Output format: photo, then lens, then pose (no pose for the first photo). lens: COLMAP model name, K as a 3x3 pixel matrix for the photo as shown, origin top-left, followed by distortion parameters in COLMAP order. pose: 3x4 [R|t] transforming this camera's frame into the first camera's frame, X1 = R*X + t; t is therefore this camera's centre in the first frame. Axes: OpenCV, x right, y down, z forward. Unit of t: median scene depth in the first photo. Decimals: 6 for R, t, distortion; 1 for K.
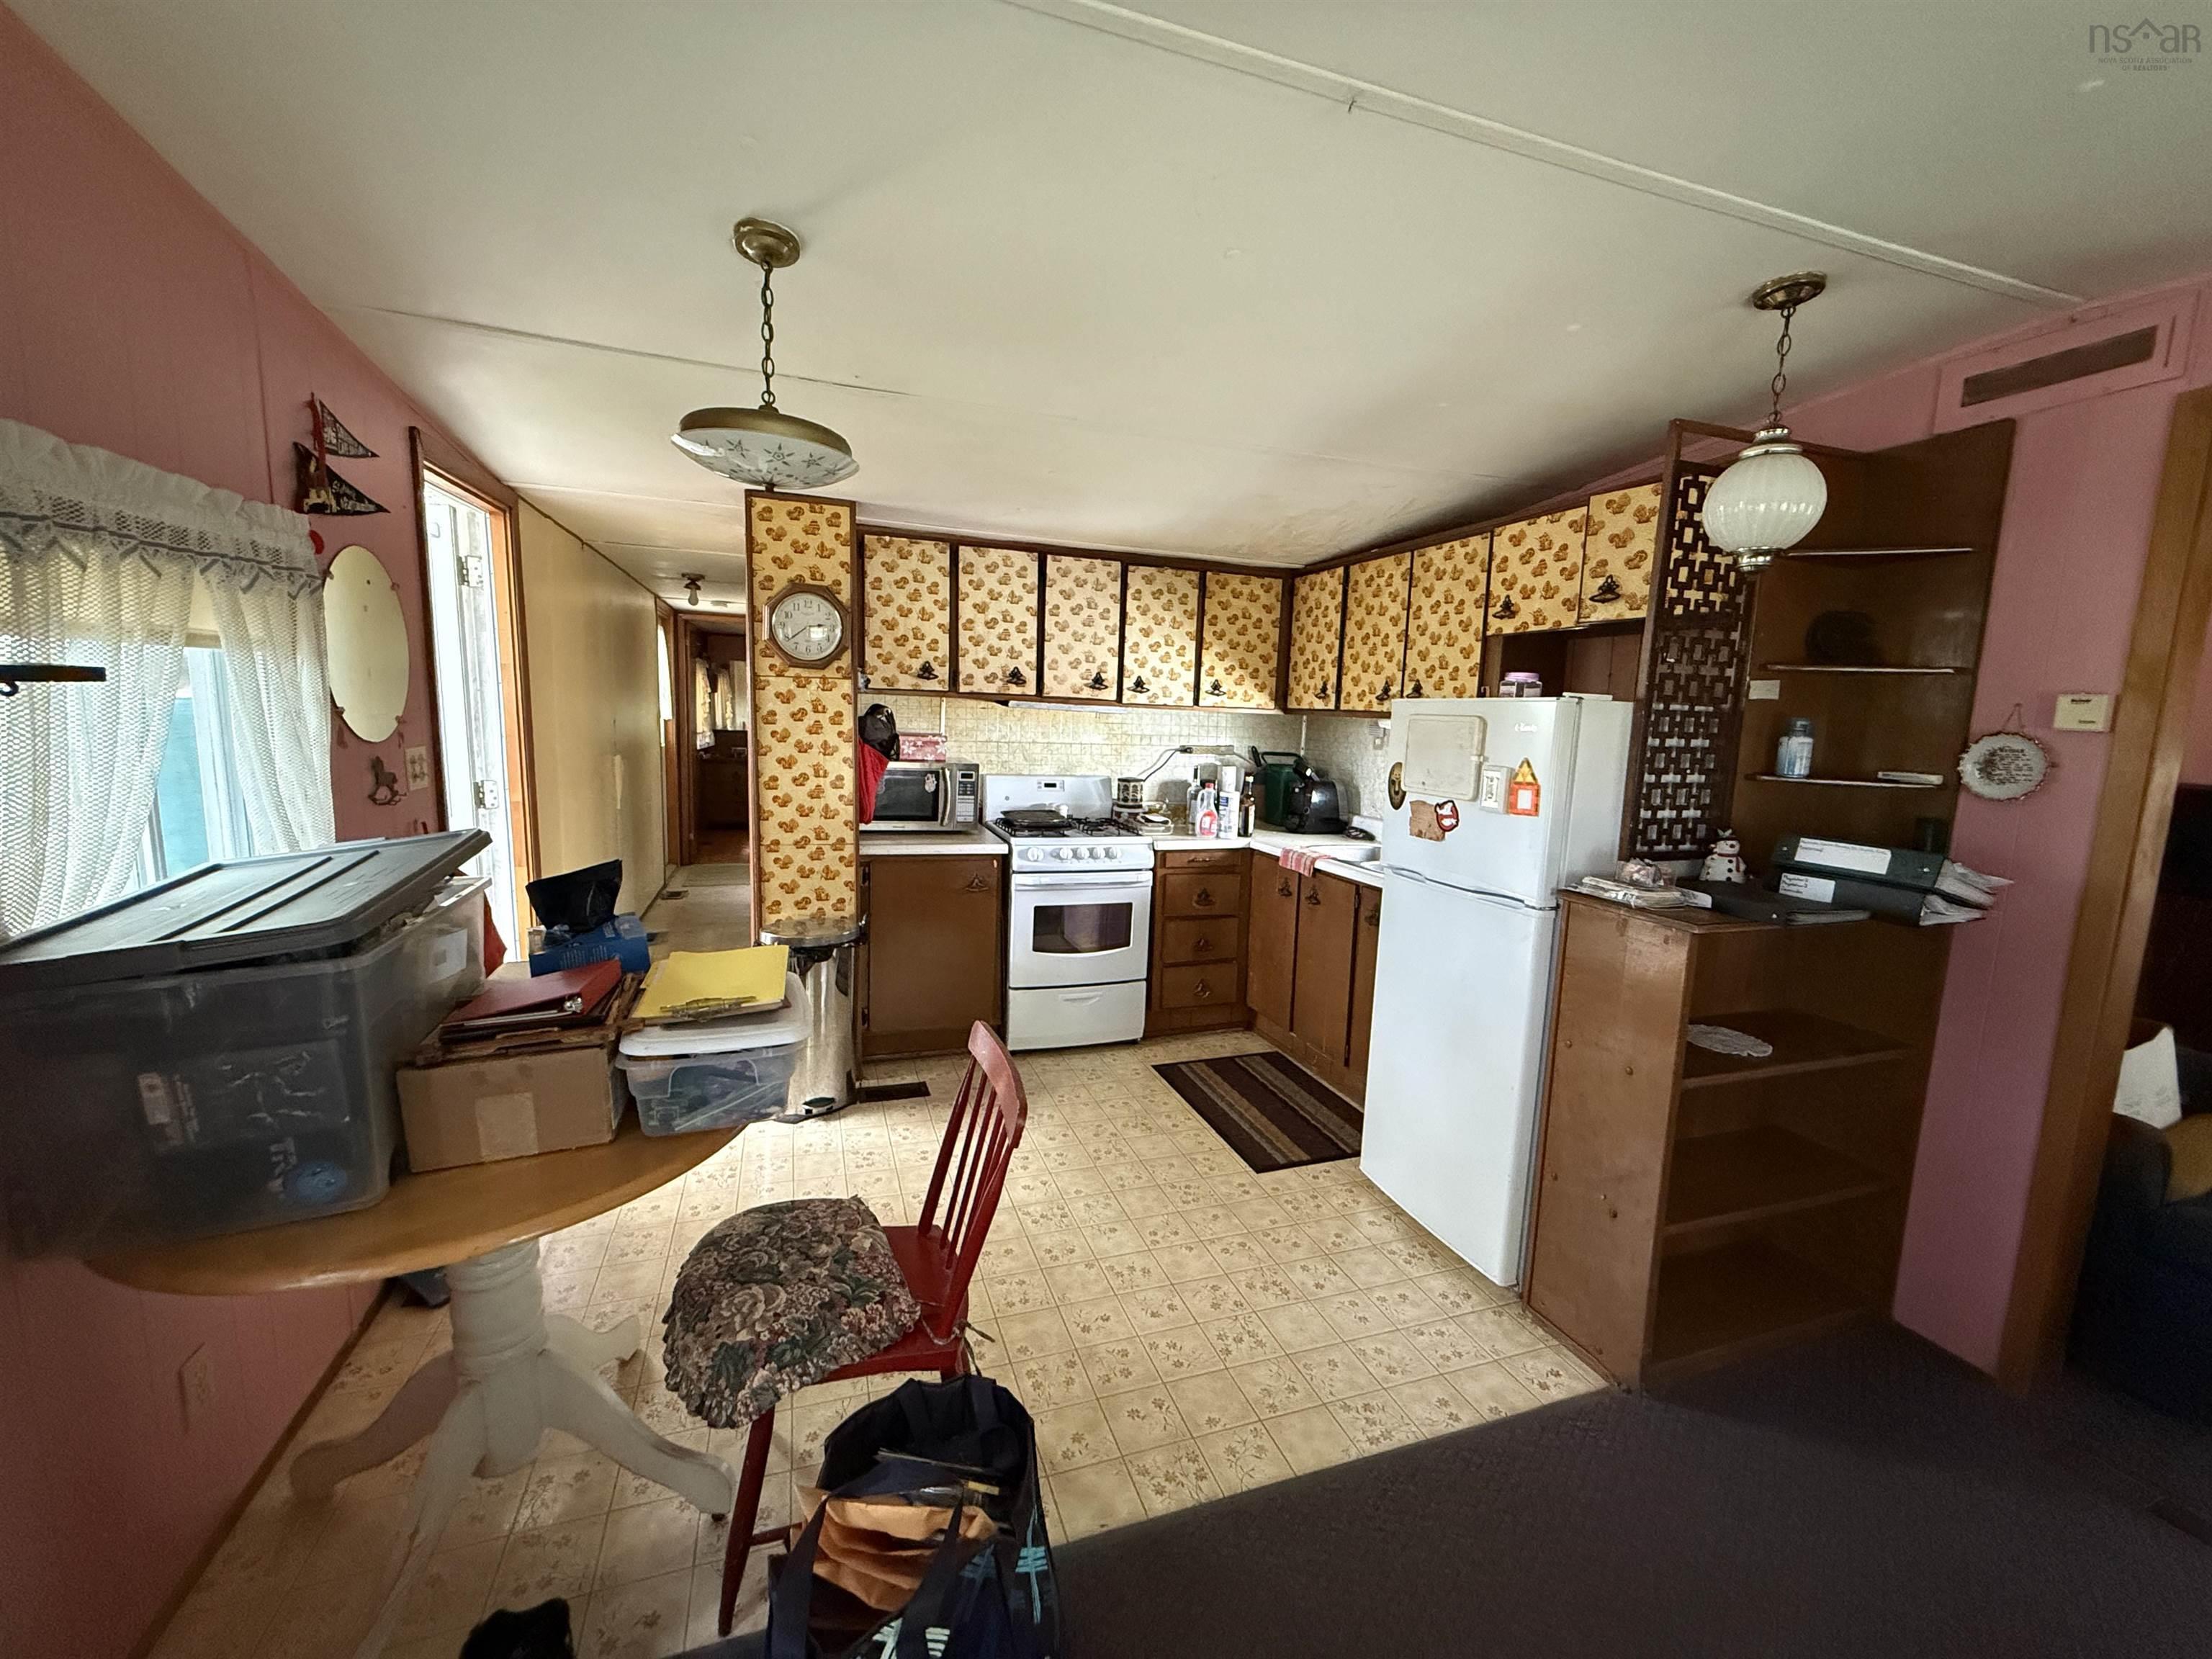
lens RADIAL K [[877.1, 0, 1098.7], [0, 877.1, 827.7], [0, 0, 1]] dist [0.000105, -0.000178]
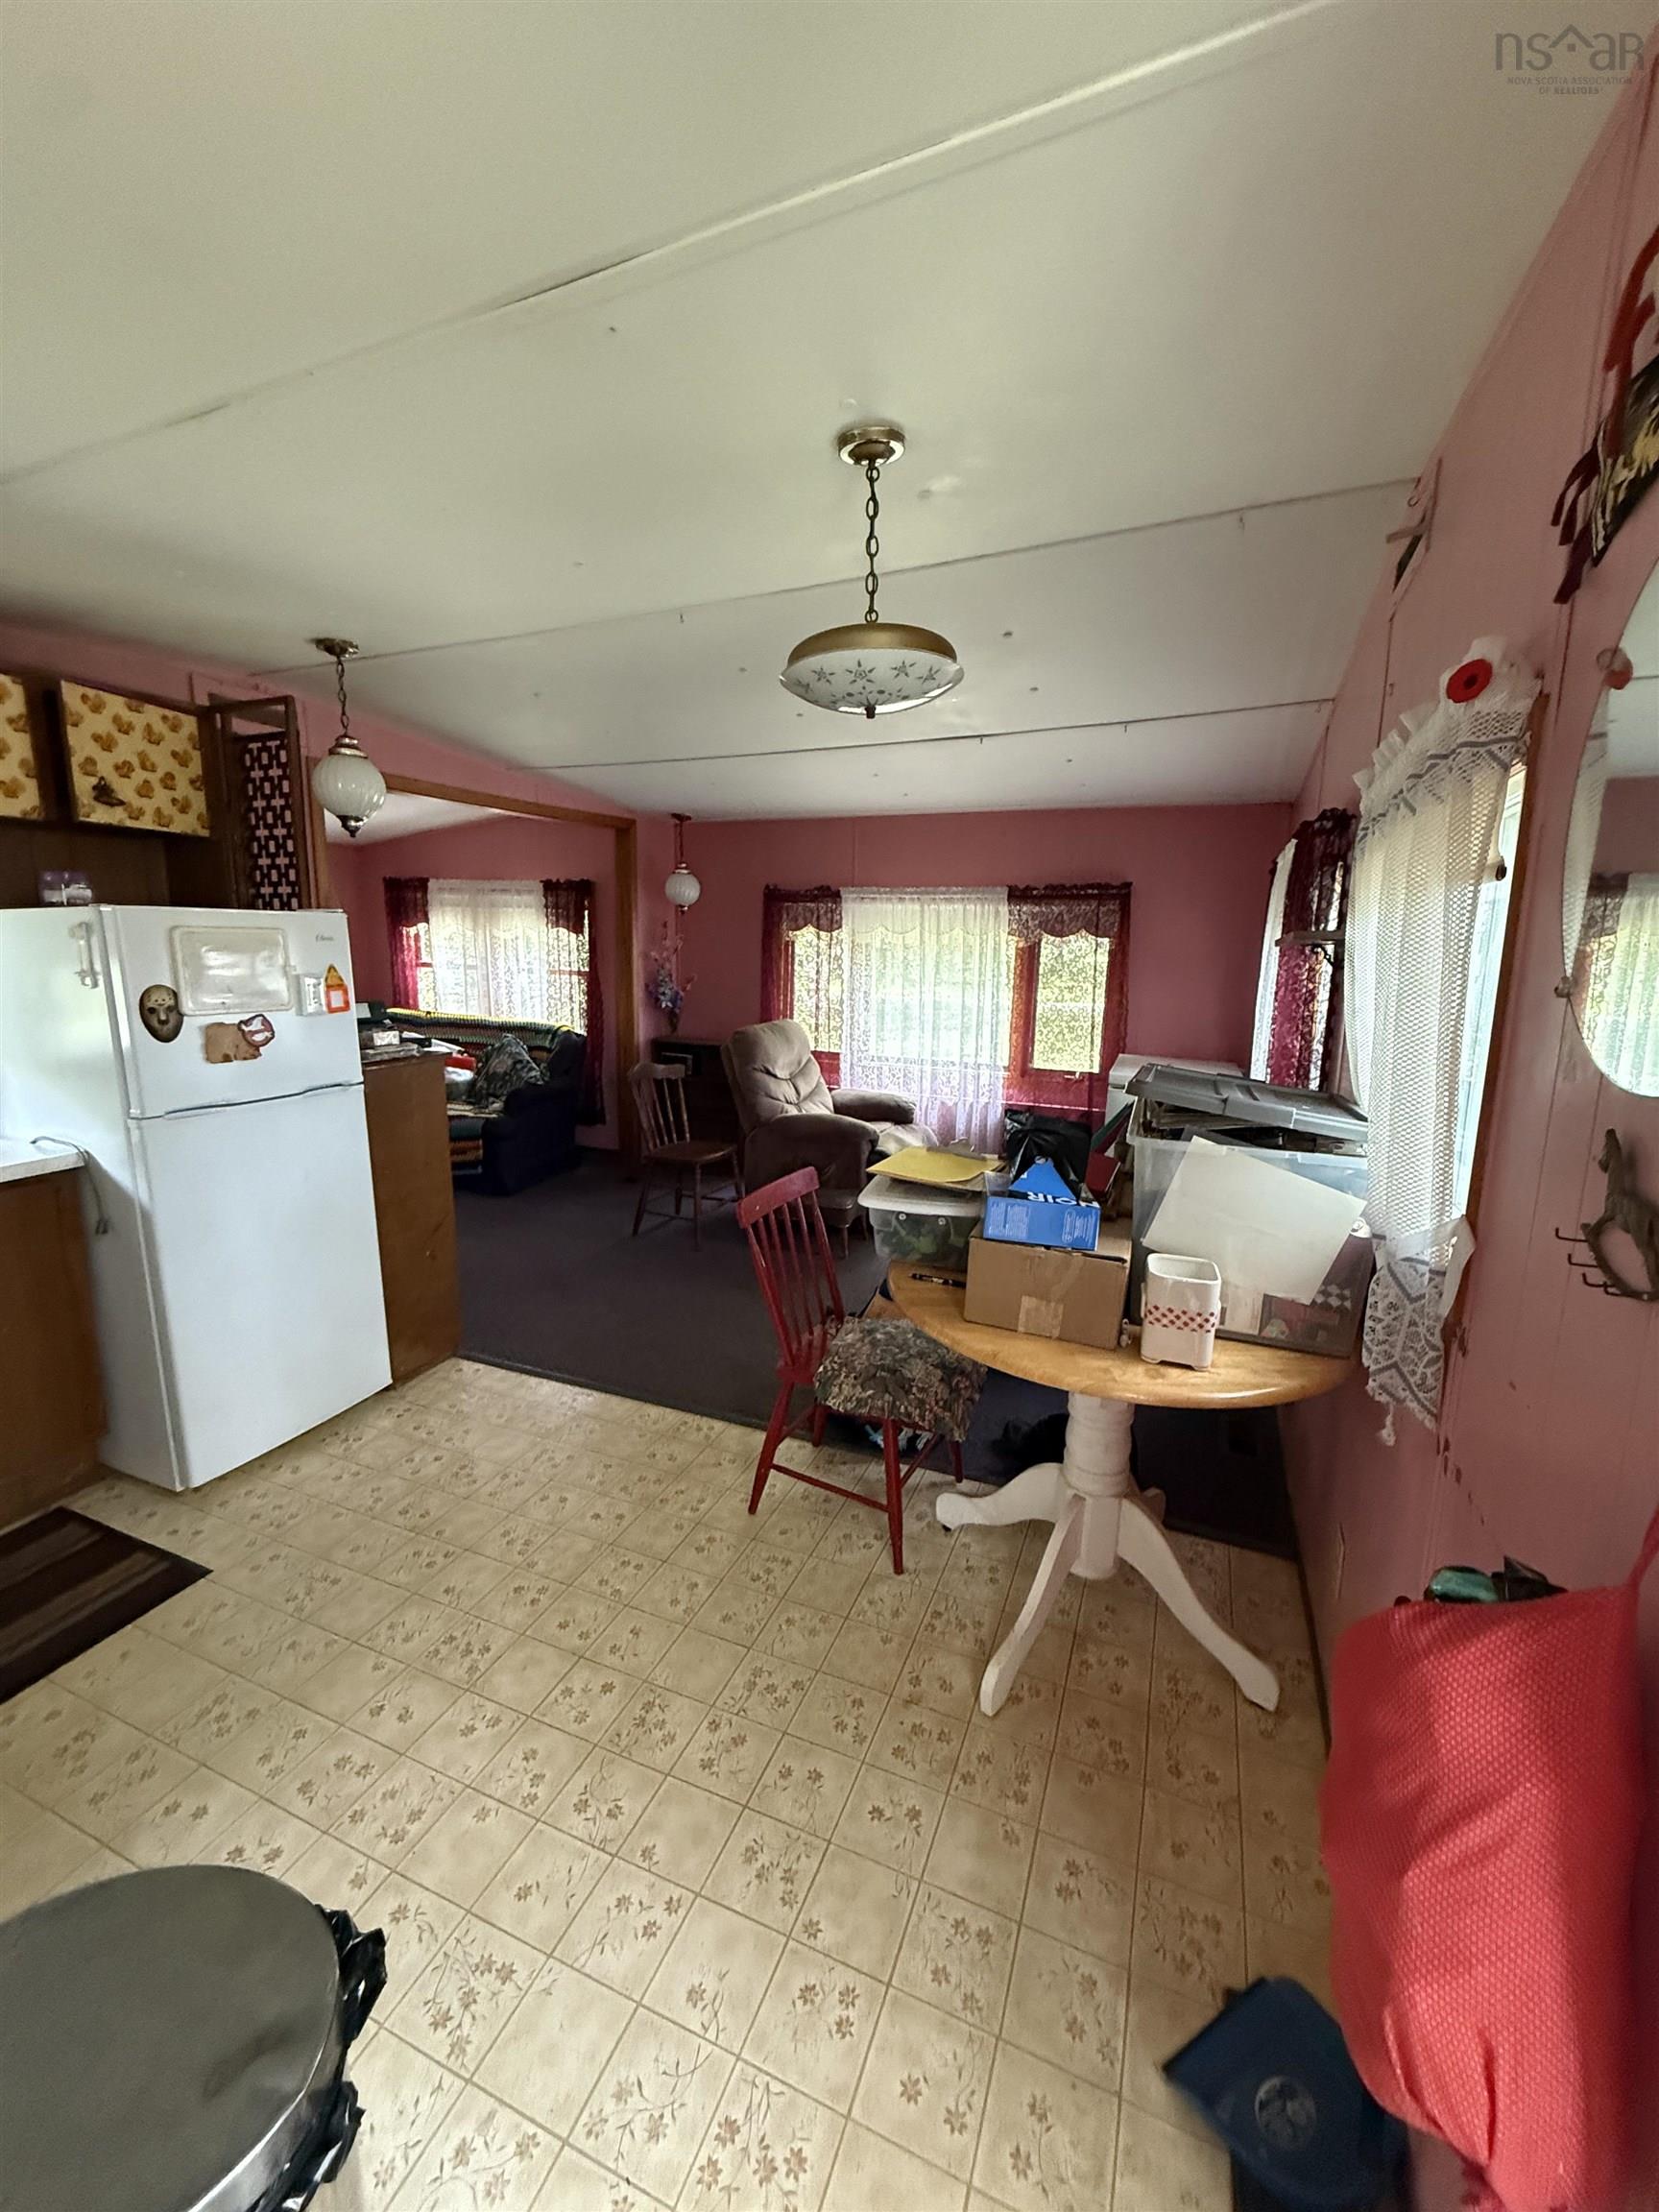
lens RADIAL K [[877.1, 0, 829.5], [0, 877.1, 1106.0], [0, 0, 1]] dist [0.000105, -0.000178]
pose [[-0.746573, -0.153098, 0.647448, -0.474629], [0.059514, 0.953893, 0.294187, -0.119677], [-0.662636, 0.258165, -0.703040, 0.837637]]
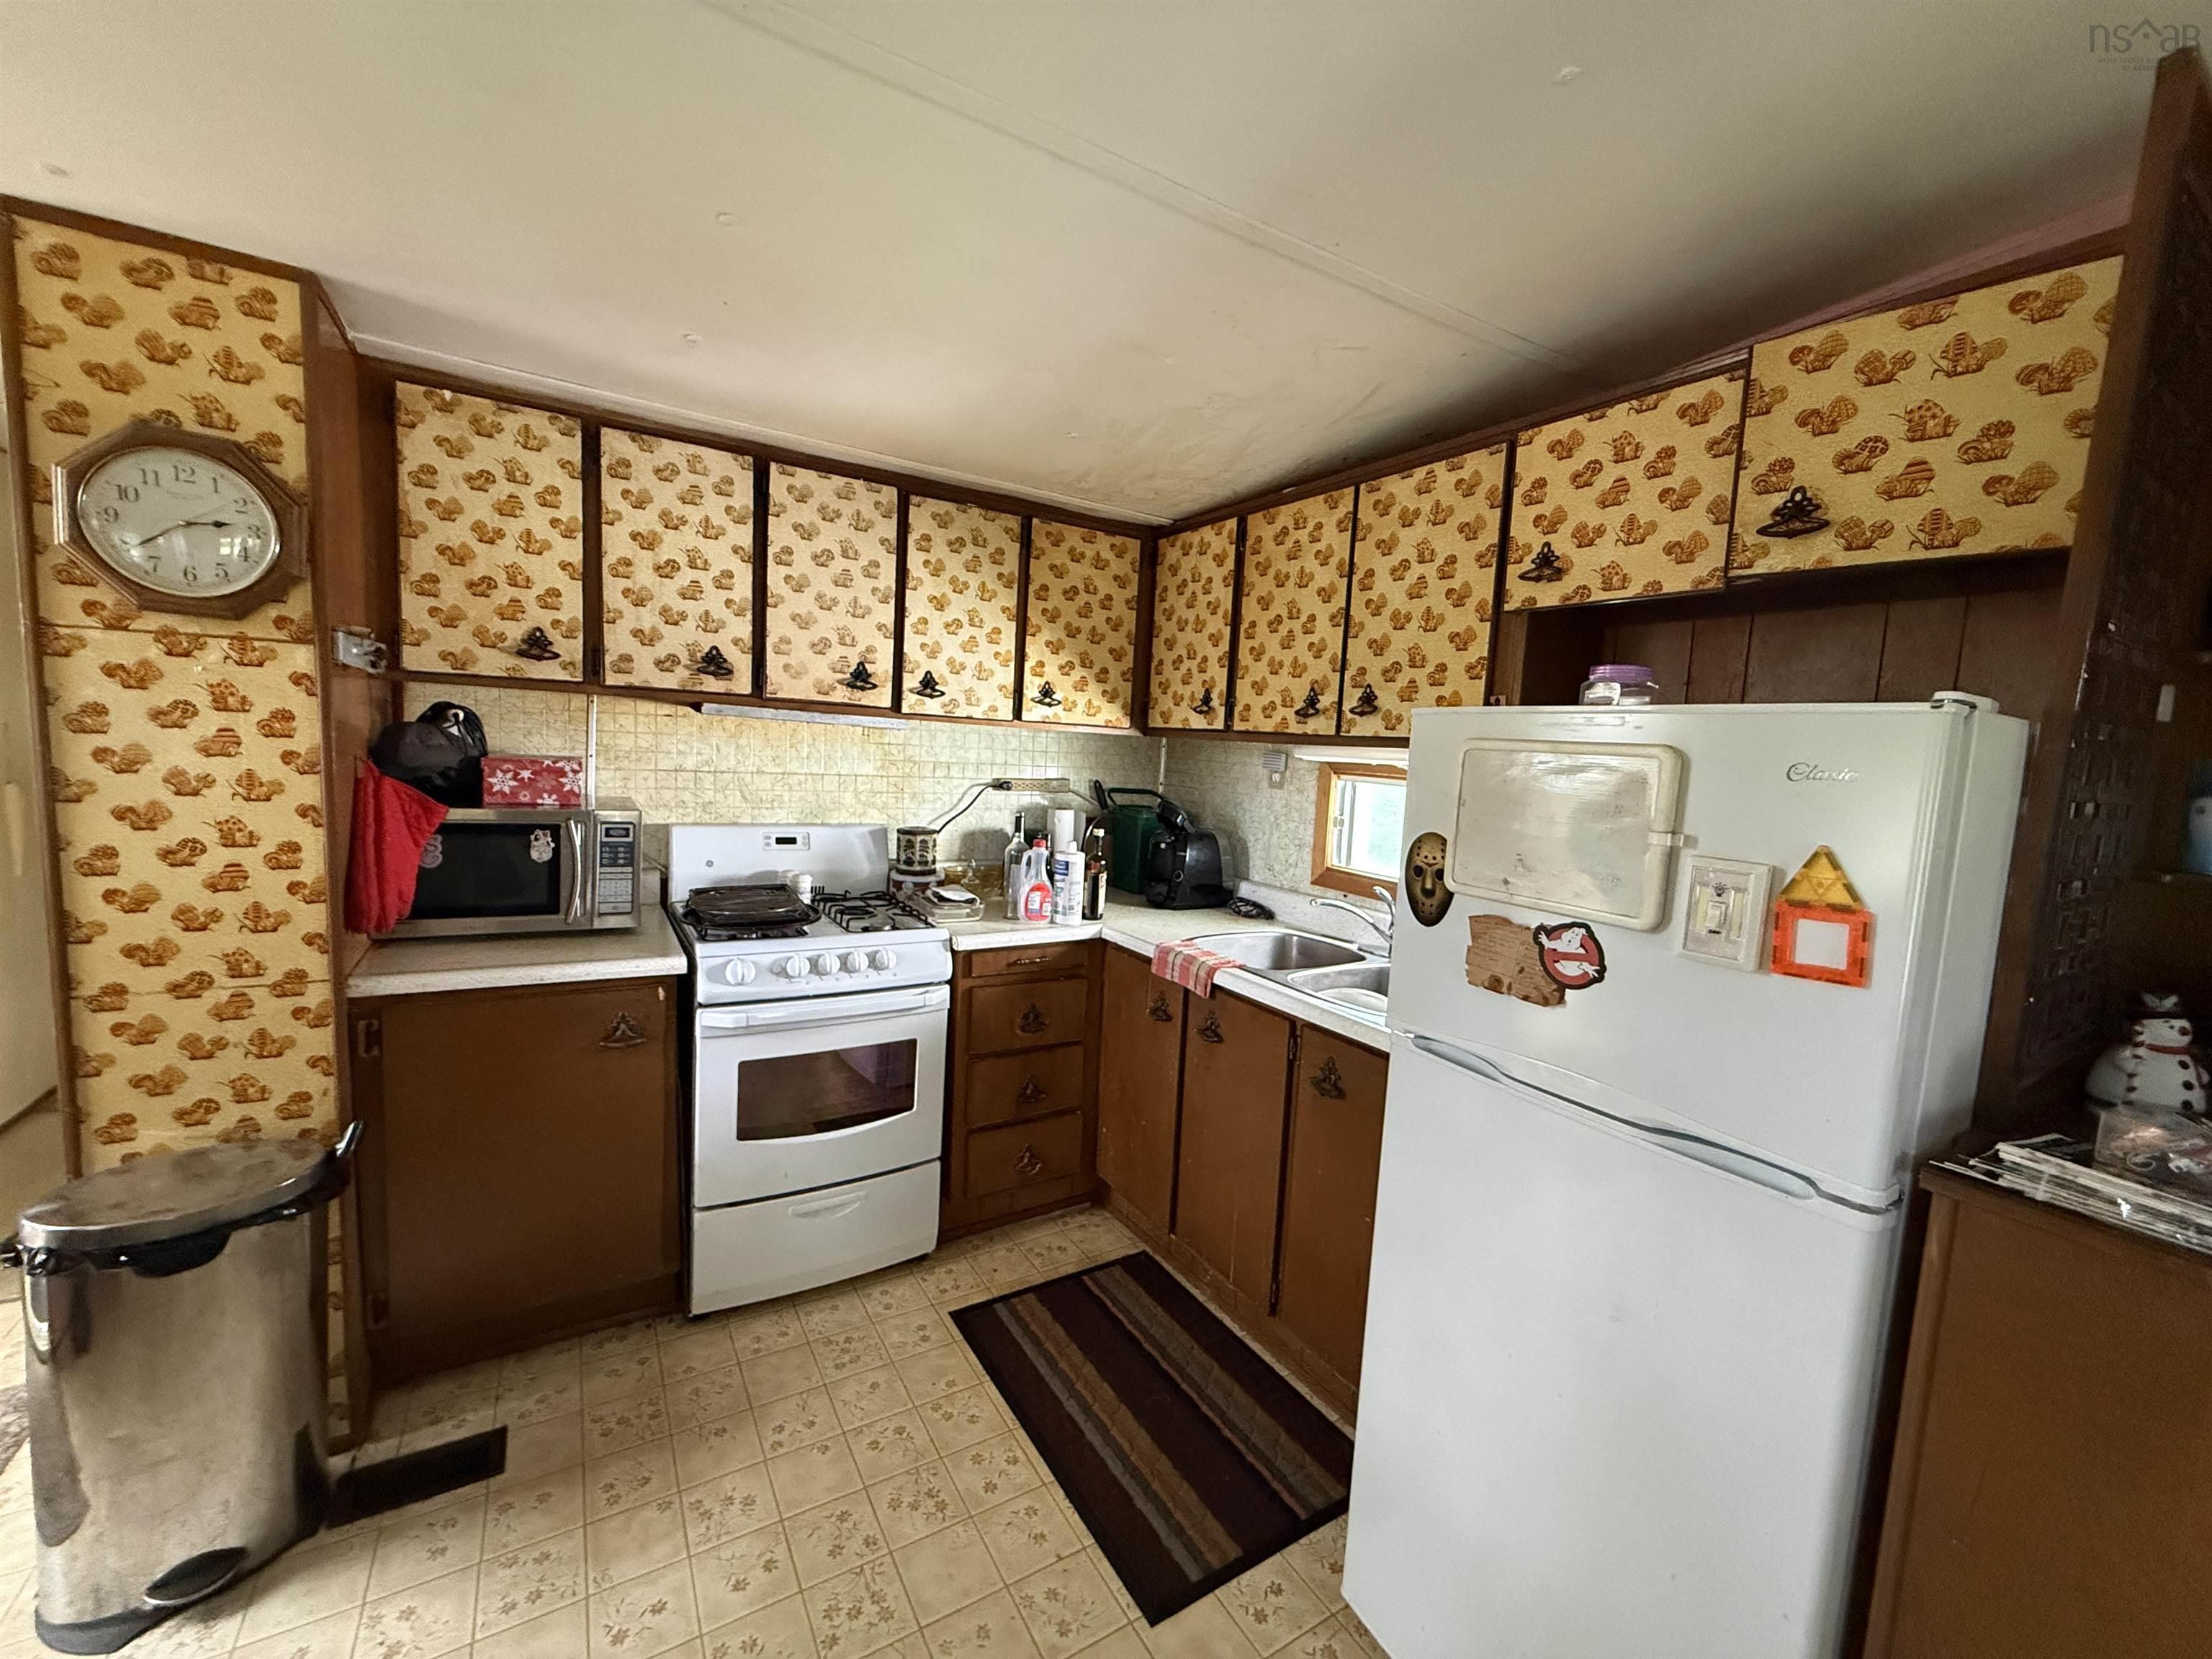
lens RADIAL K [[877.1, 0, 1098.7], [0, 877.1, 827.7], [0, 0, 1]] dist [0.000105, -0.000178]
pose [[0.976538, -0.002493, 0.215332, 0.032161], [0.007737, 0.999694, -0.023514, -0.047152], [-0.215207, 0.024628, 0.976258, 0.386196]]
